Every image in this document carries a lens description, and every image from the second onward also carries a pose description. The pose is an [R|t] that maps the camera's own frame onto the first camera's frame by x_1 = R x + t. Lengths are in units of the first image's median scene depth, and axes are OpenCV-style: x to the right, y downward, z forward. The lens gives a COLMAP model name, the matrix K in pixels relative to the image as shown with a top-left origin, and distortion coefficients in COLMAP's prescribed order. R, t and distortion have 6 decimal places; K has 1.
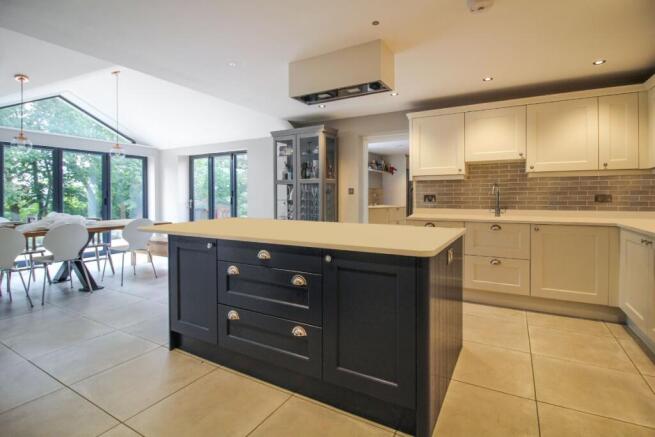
lens RADIAL K [[314.8, 0, 331.2], [0, 314.8, 198.3], [0, 0, 1]] dist [-0.001066, -0.000366]
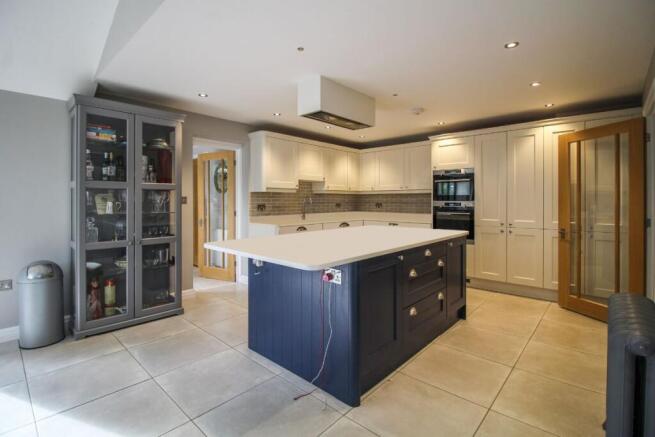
lens RADIAL K [[314.8, 0, 331.2], [0, 314.8, 198.3], [0, 0, 1]] dist [-0.001066, -0.000366]
pose [[0.216728, 0.010832, 0.976172, -0.829131], [0.006251, 0.999903, -0.012483, -0.019215], [-0.976212, 0.008807, 0.216639, 0.565224]]
